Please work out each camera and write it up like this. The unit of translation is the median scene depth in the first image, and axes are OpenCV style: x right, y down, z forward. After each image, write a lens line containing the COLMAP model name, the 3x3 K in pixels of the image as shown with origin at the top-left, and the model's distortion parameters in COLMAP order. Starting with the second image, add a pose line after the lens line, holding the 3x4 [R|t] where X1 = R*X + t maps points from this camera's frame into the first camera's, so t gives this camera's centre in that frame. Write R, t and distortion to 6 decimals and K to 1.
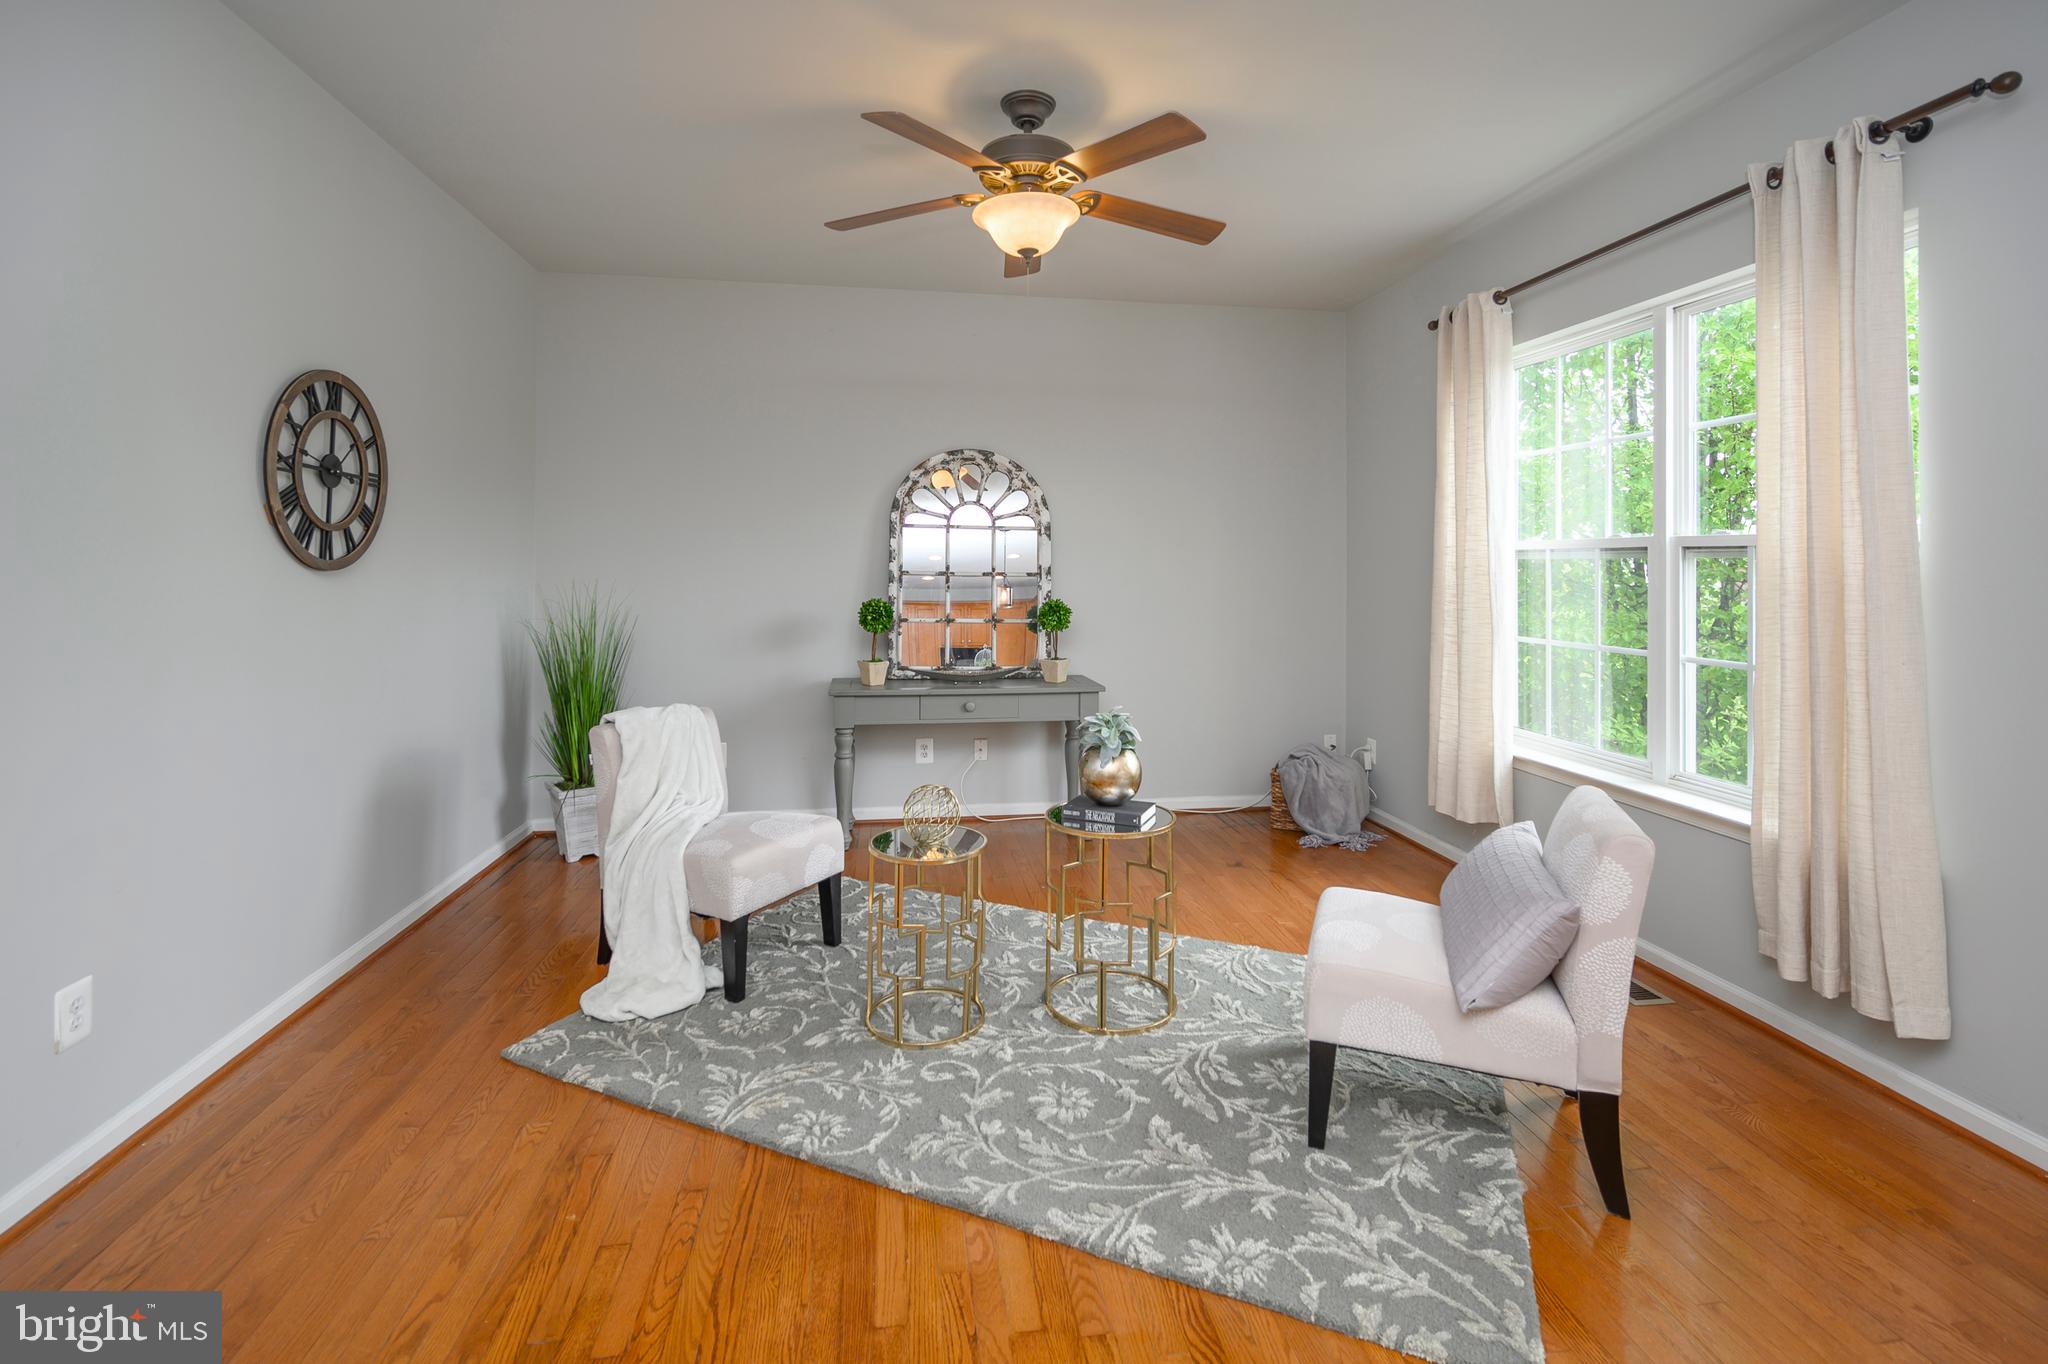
lens RADIAL K [[915.5, 0, 1018.2], [0, 915.5, 554.8], [0, 0, 1]] dist [-0.001893, -0.000135]
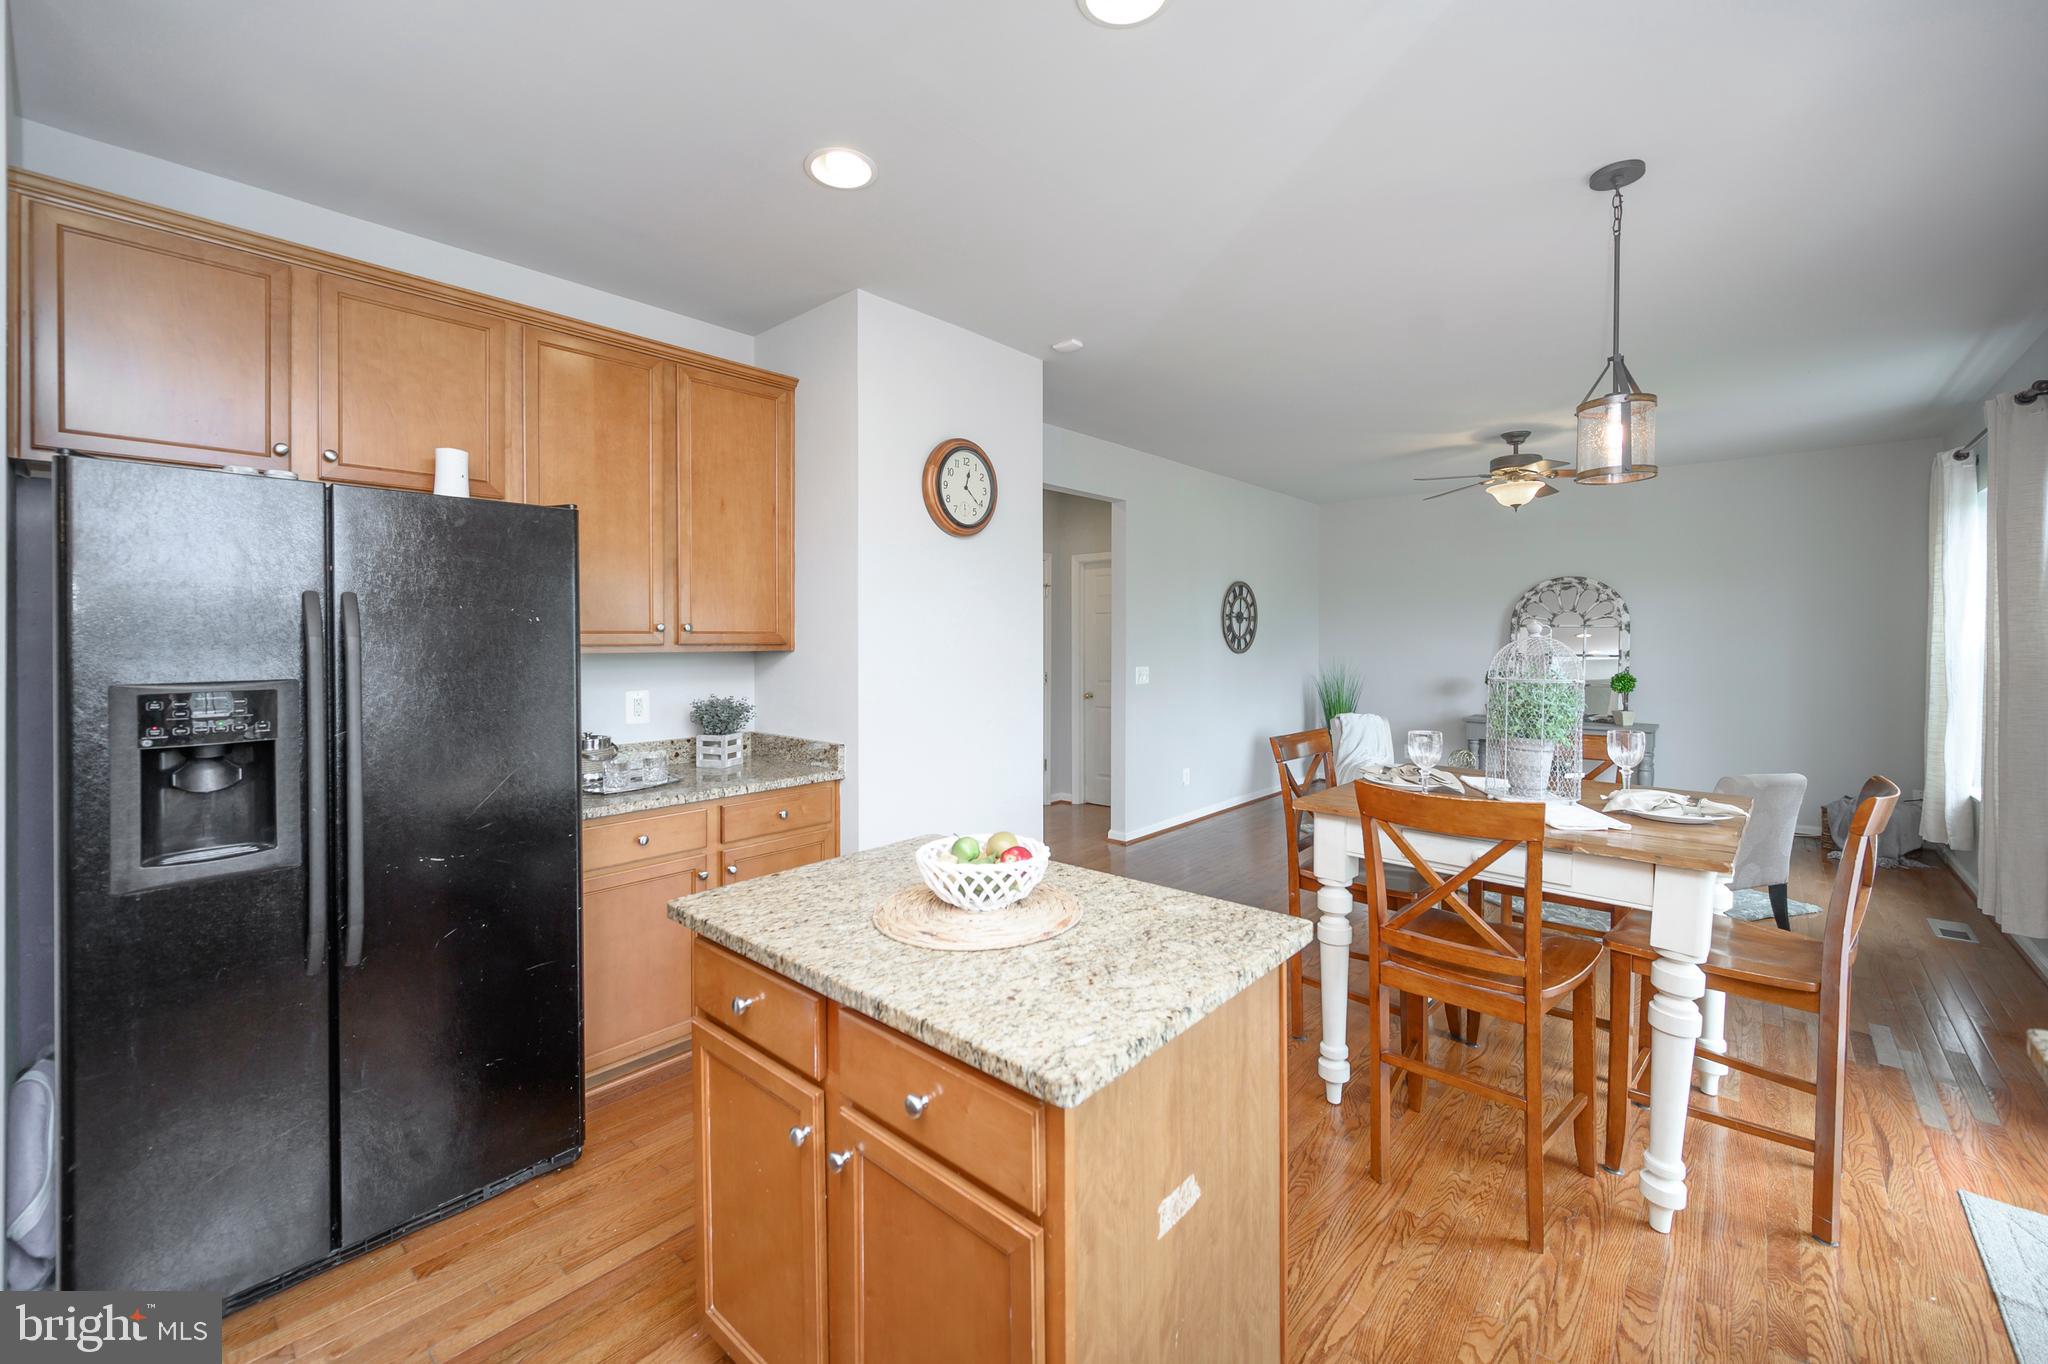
lens RADIAL K [[837.8, 0, 1018.7], [0, 837.8, 640.3], [0, 0, 1]] dist [-0.001630, -0.000332]
pose [[0.642471, -0.003800, -0.766301, 0.746492], [0.015186, 0.999854, 0.007774, -0.050762], [0.766160, -0.016632, 0.642435, -1.123002]]
